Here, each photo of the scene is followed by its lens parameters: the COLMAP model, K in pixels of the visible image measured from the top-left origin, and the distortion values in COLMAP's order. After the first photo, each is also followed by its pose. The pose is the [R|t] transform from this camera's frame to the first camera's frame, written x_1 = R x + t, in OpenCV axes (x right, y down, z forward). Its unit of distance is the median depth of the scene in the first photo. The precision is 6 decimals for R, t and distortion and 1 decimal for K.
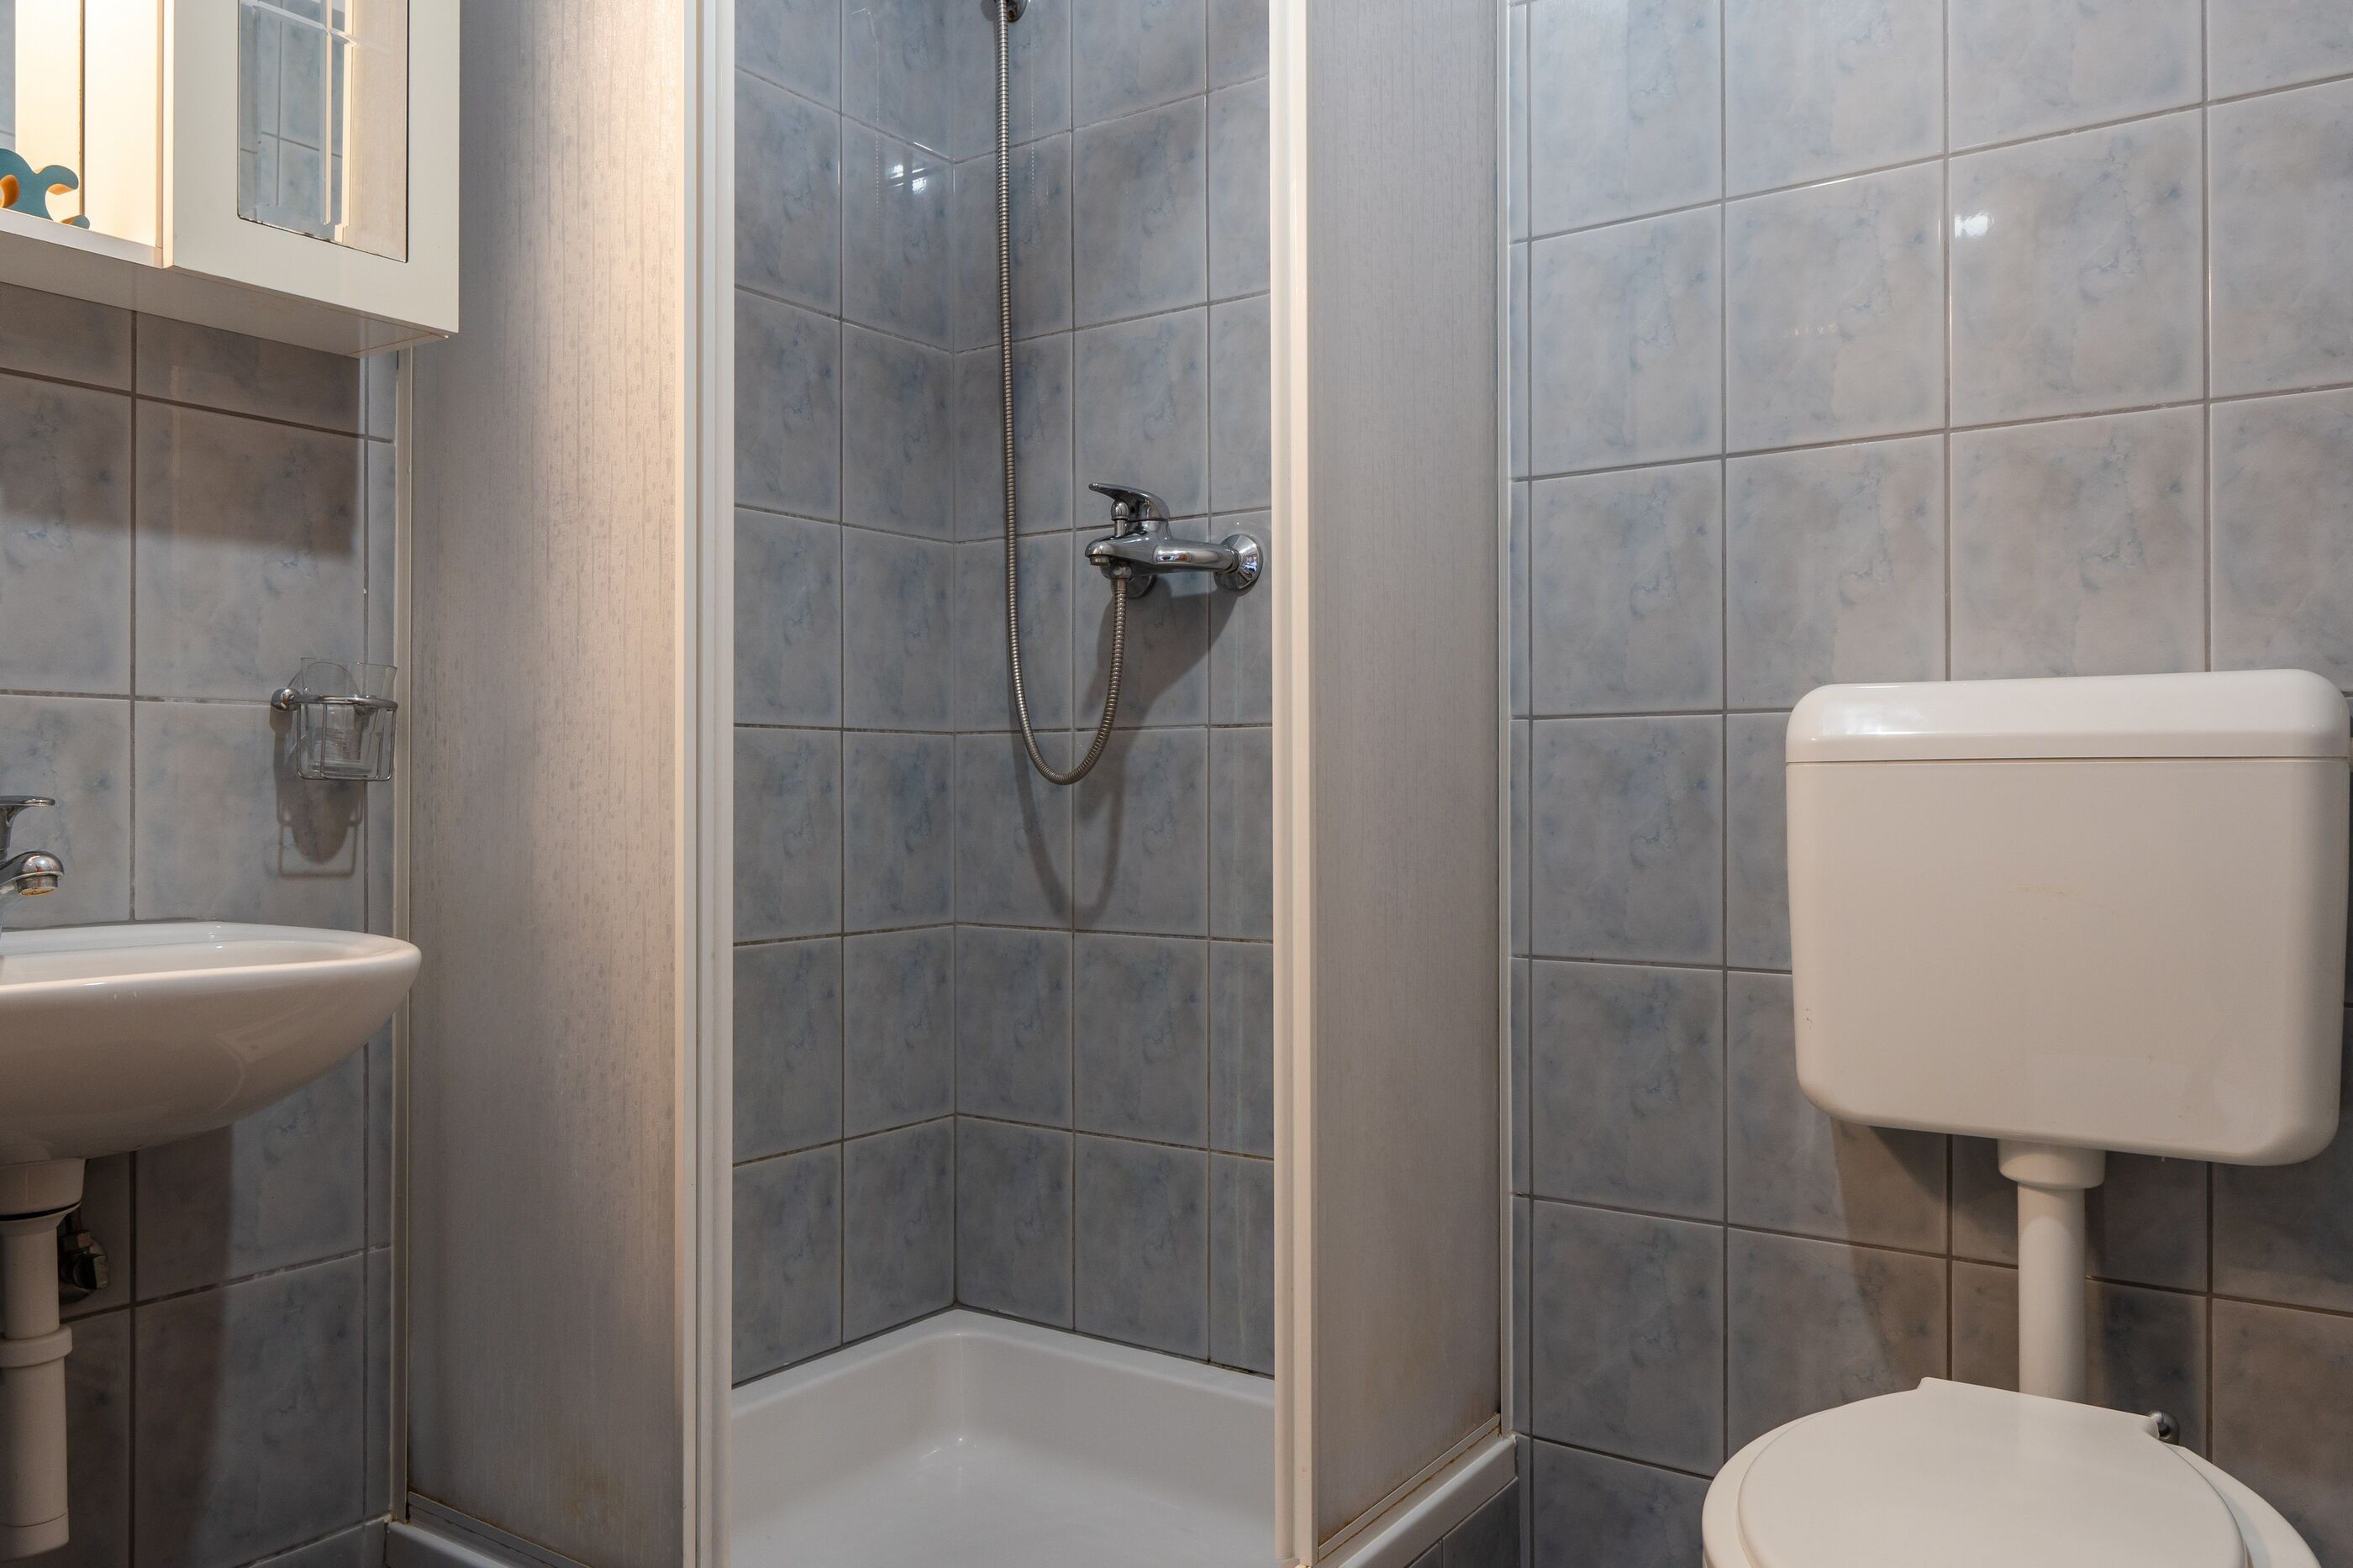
lens RADIAL K [[1673.6, 0, 1197.5], [0, 1673.6, 780.7], [0, 0, 1]] dist [0.003850, -0.007855]
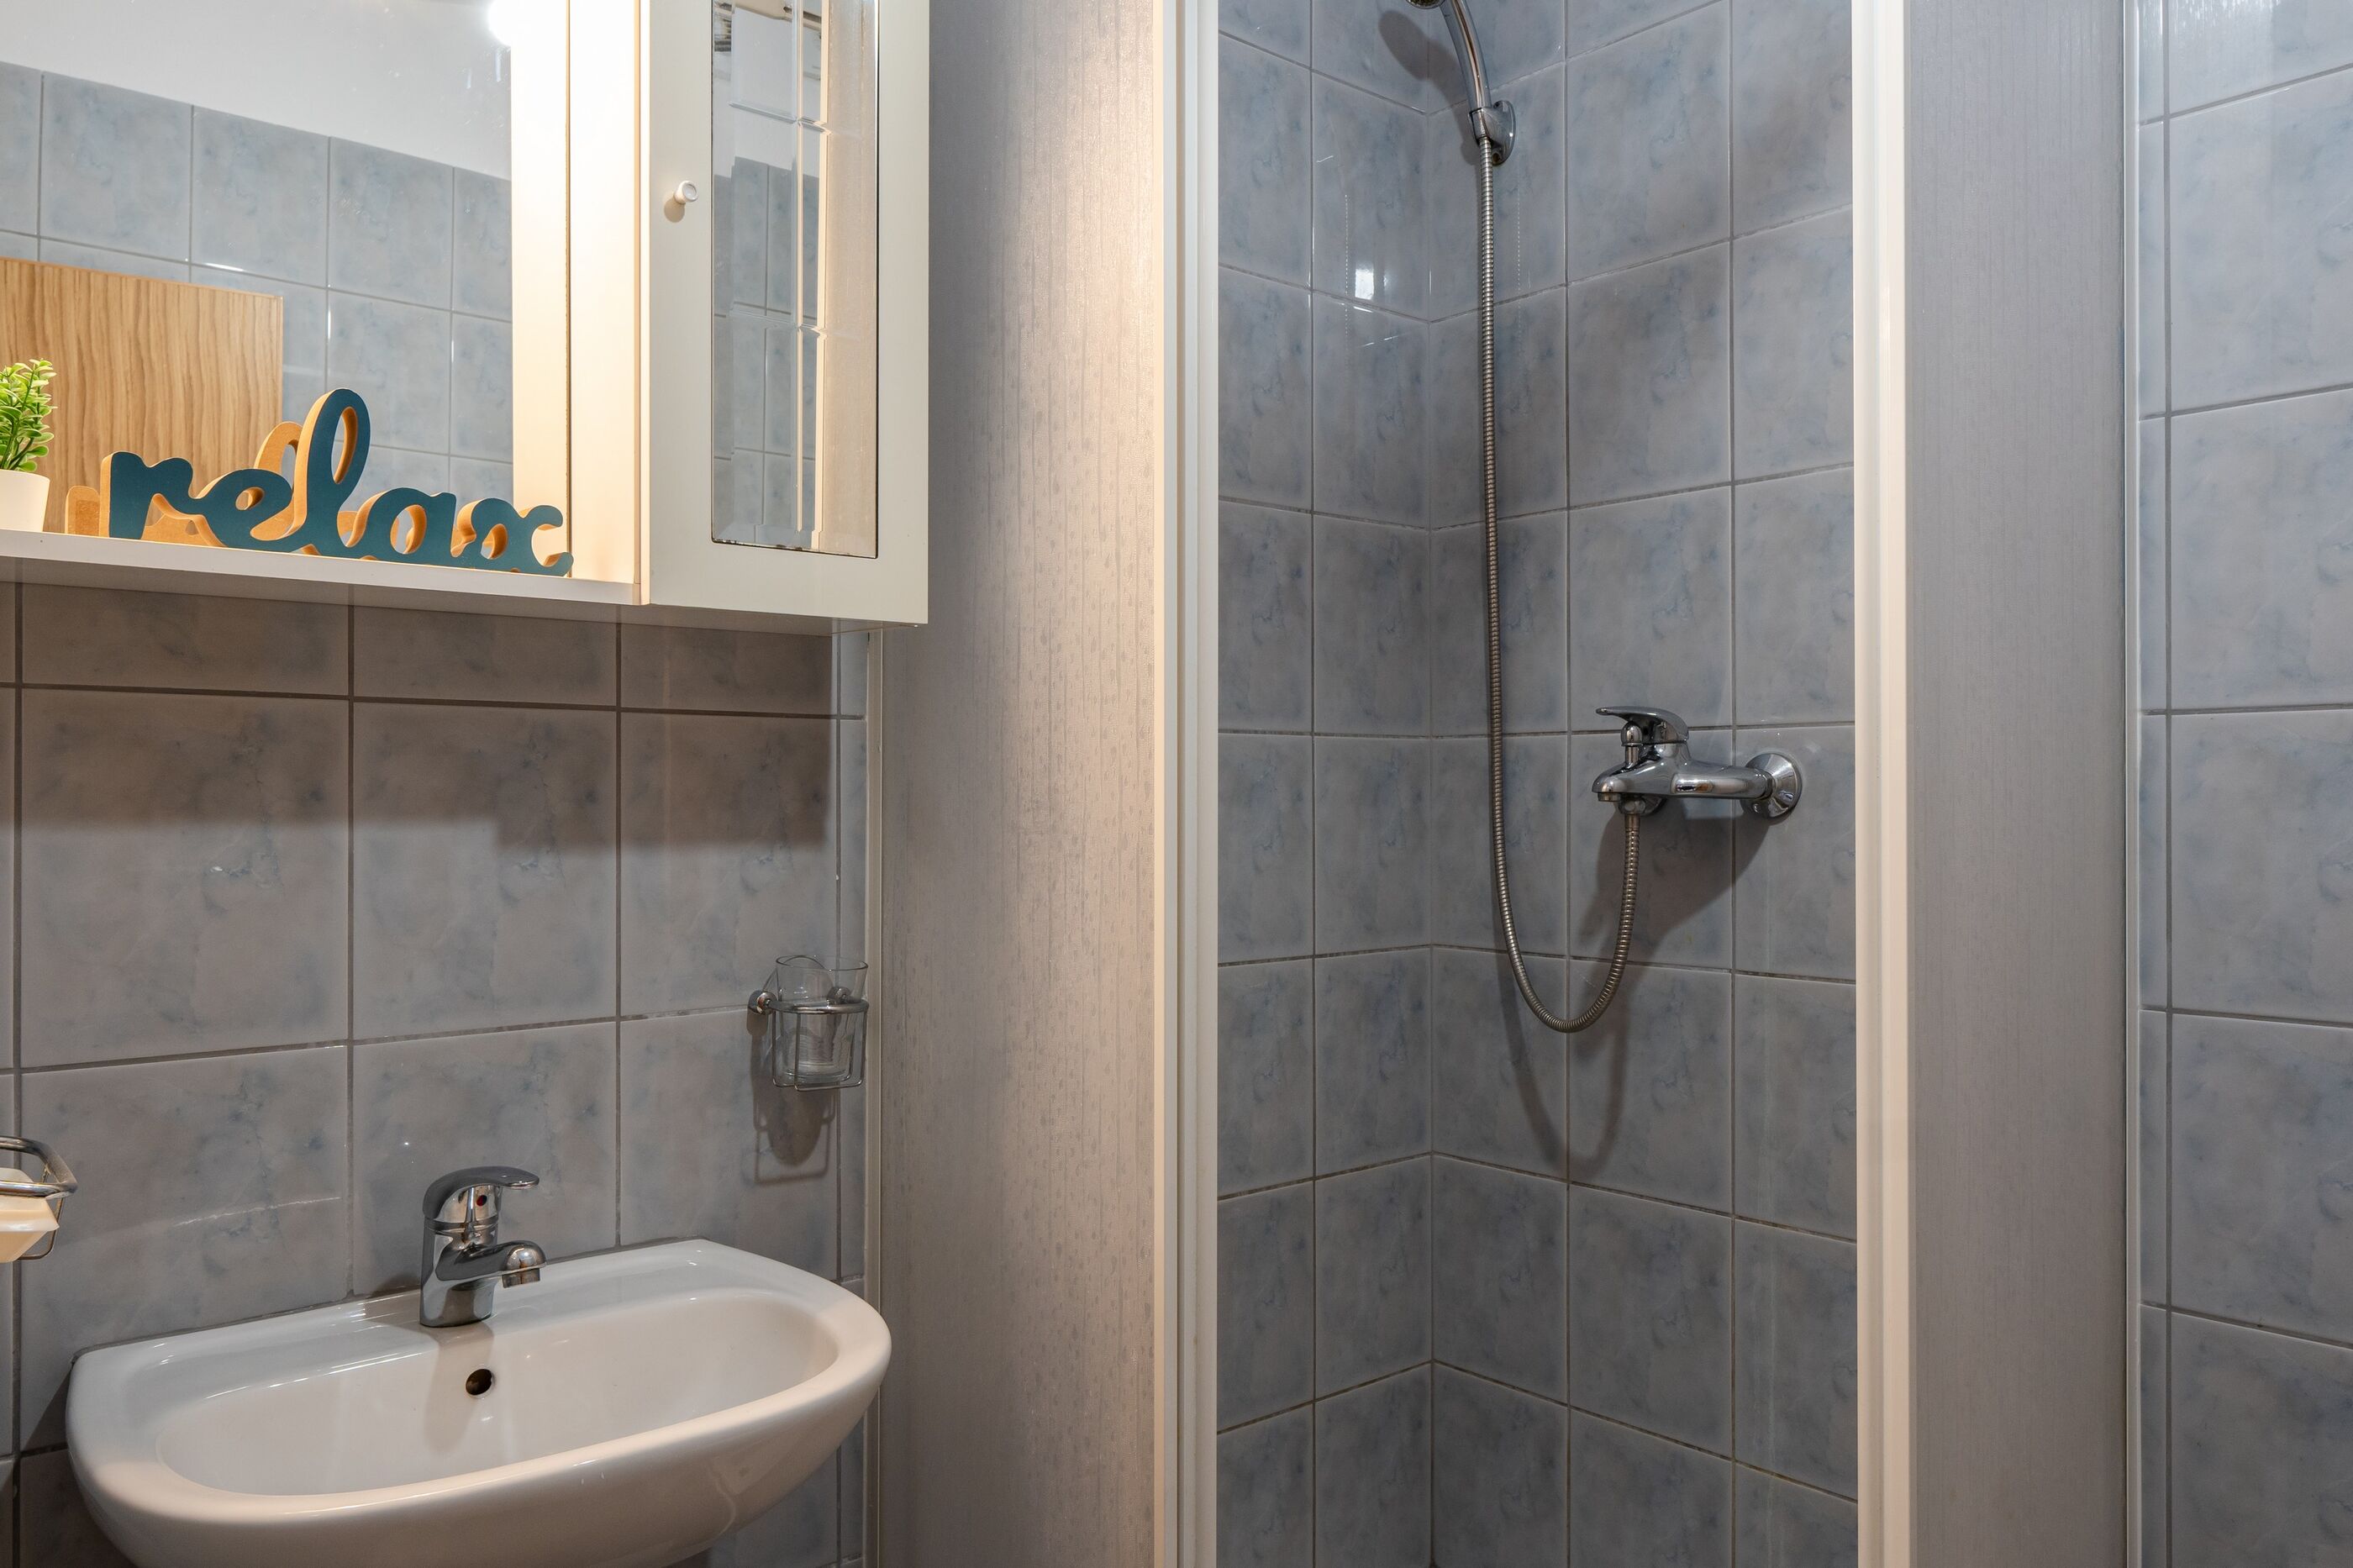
lens RADIAL K [[1673.6, 0, 1204.6], [0, 1673.6, 798.0], [0, 0, 1]] dist [0.003850, -0.007855]
pose [[0.968709, -0.001016, -0.248198, -0.055727], [0.000793, 0.999999, -0.000998, -0.156890], [0.248199, 0.000770, 0.968709, 0.123773]]
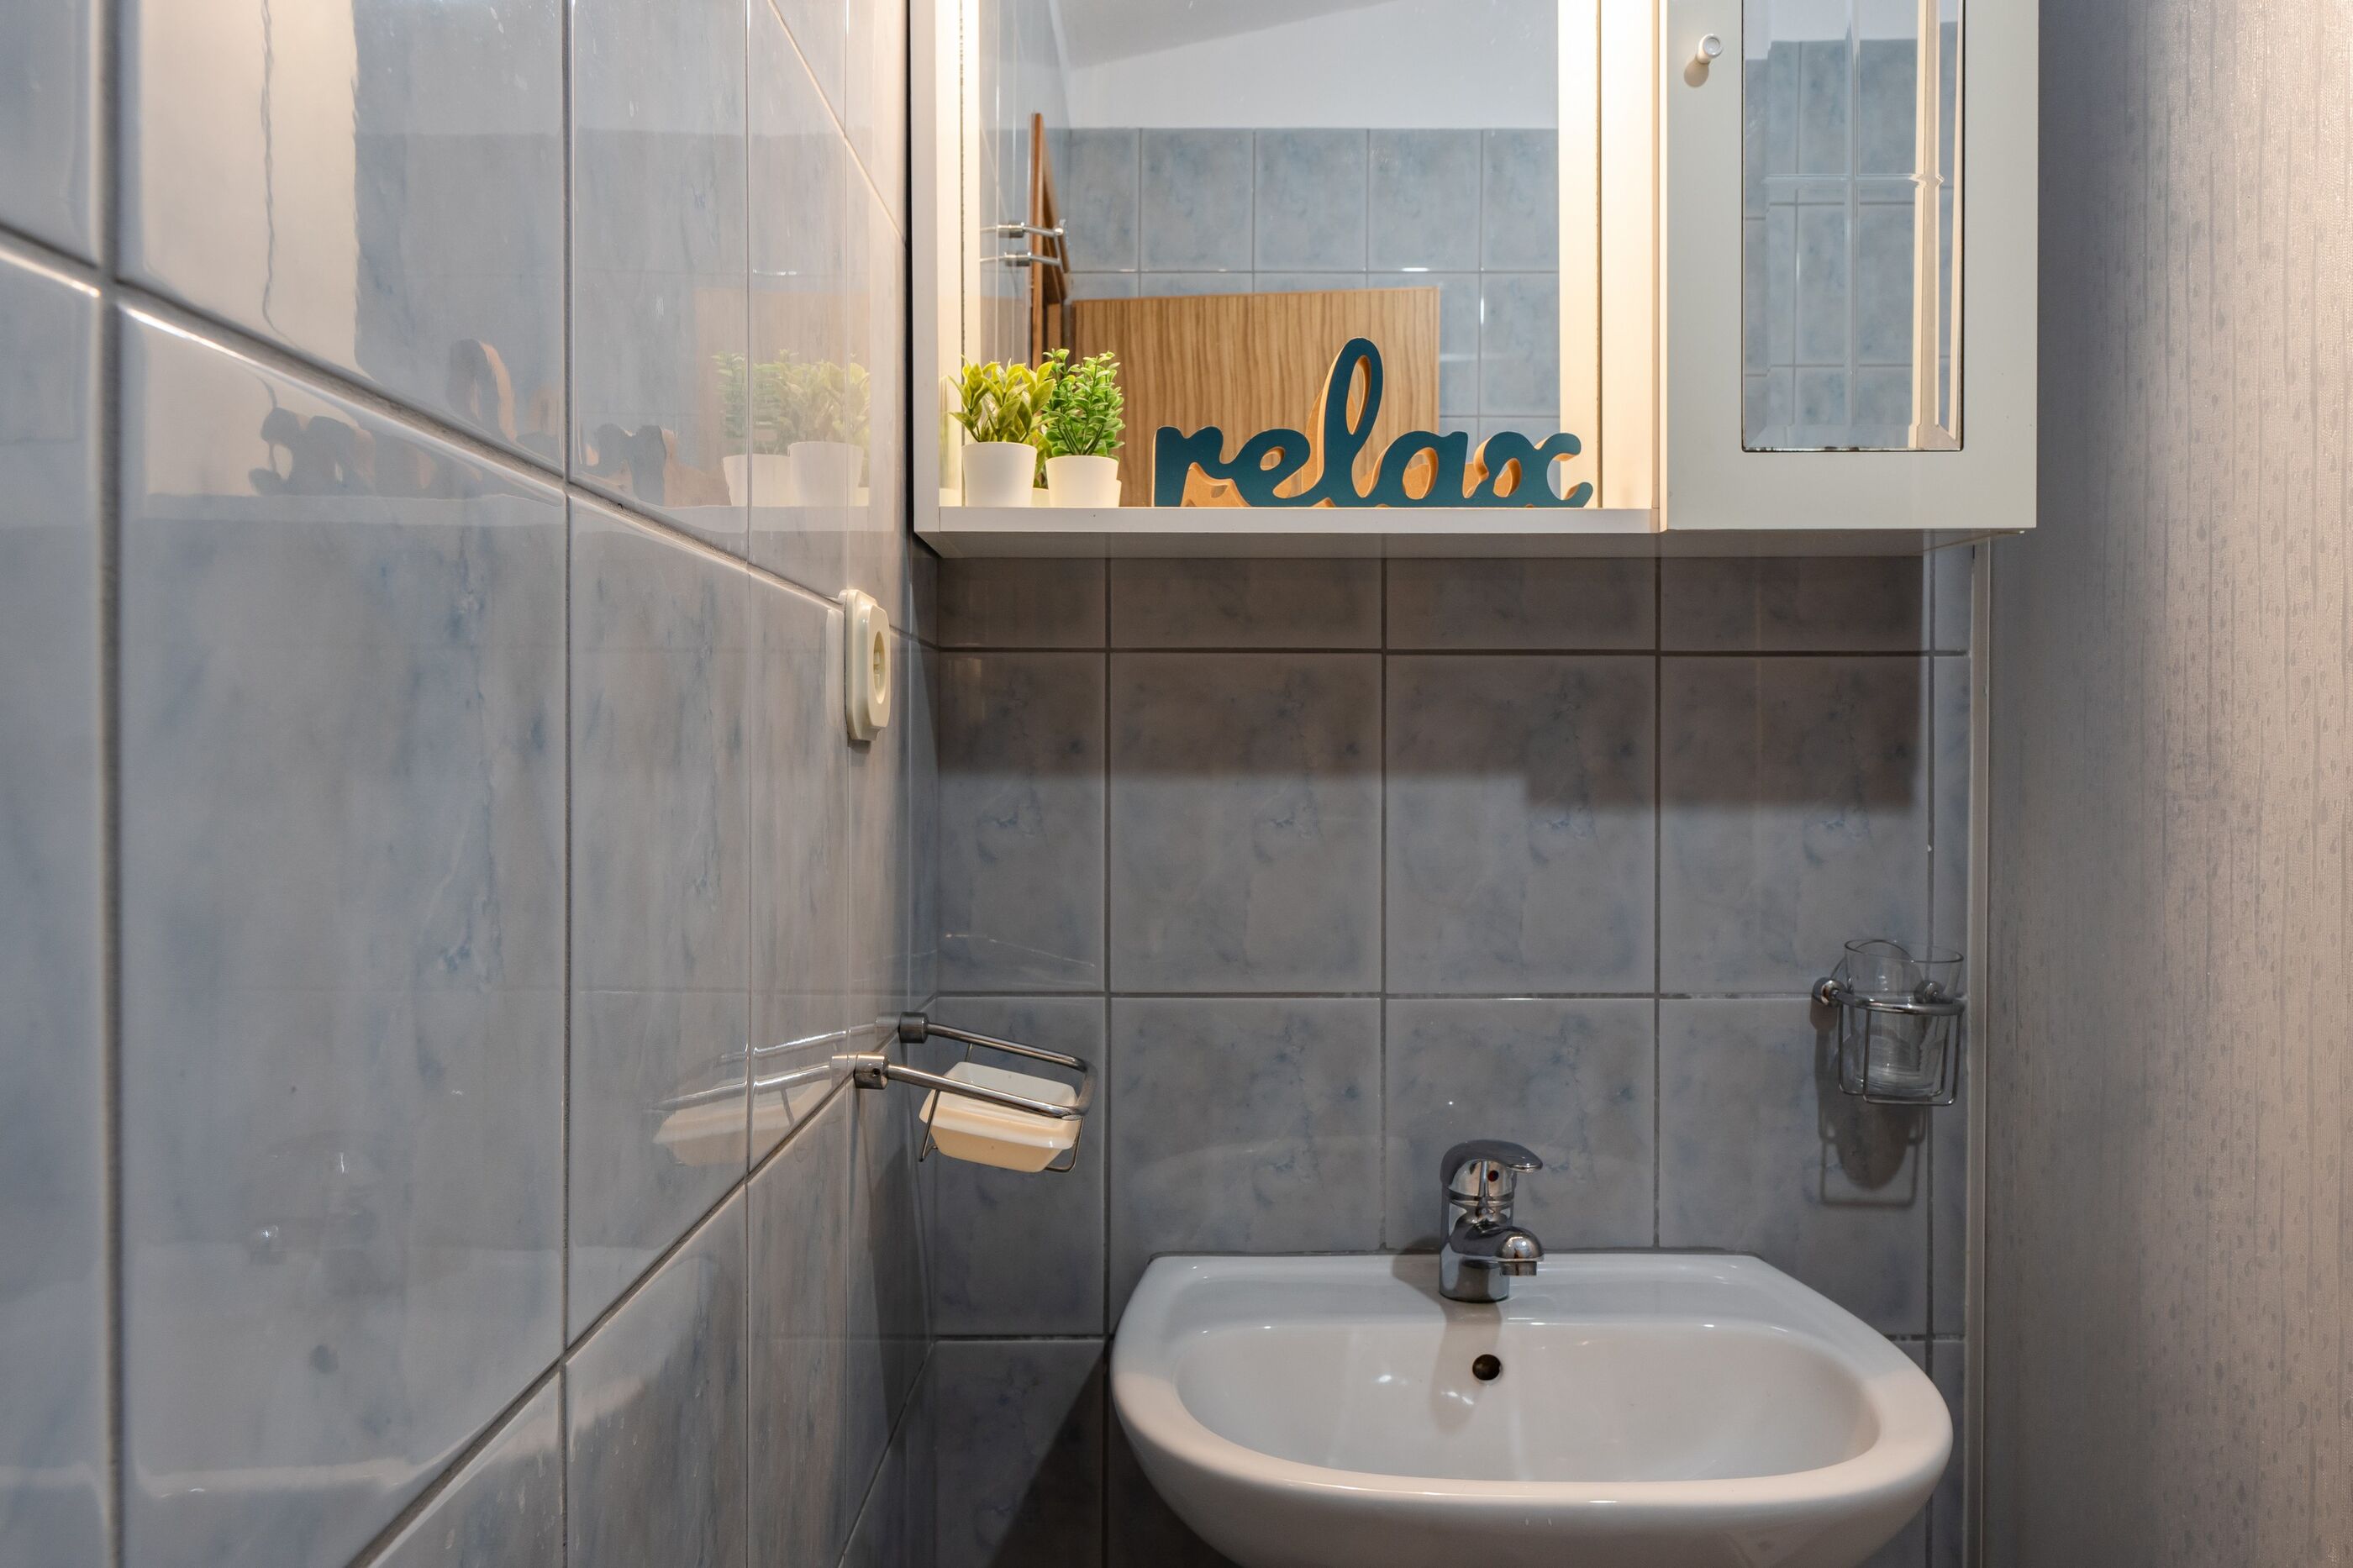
lens RADIAL K [[1673.6, 0, 1153.1], [0, 1673.6, 769.0], [0, 0, 1]] dist [0.003850, -0.007855]
pose [[0.563206, 0.005558, -0.826298, -0.051382], [-0.000958, 0.999981, 0.006073, -0.154326], [0.826316, -0.002629, 0.563200, 0.252362]]
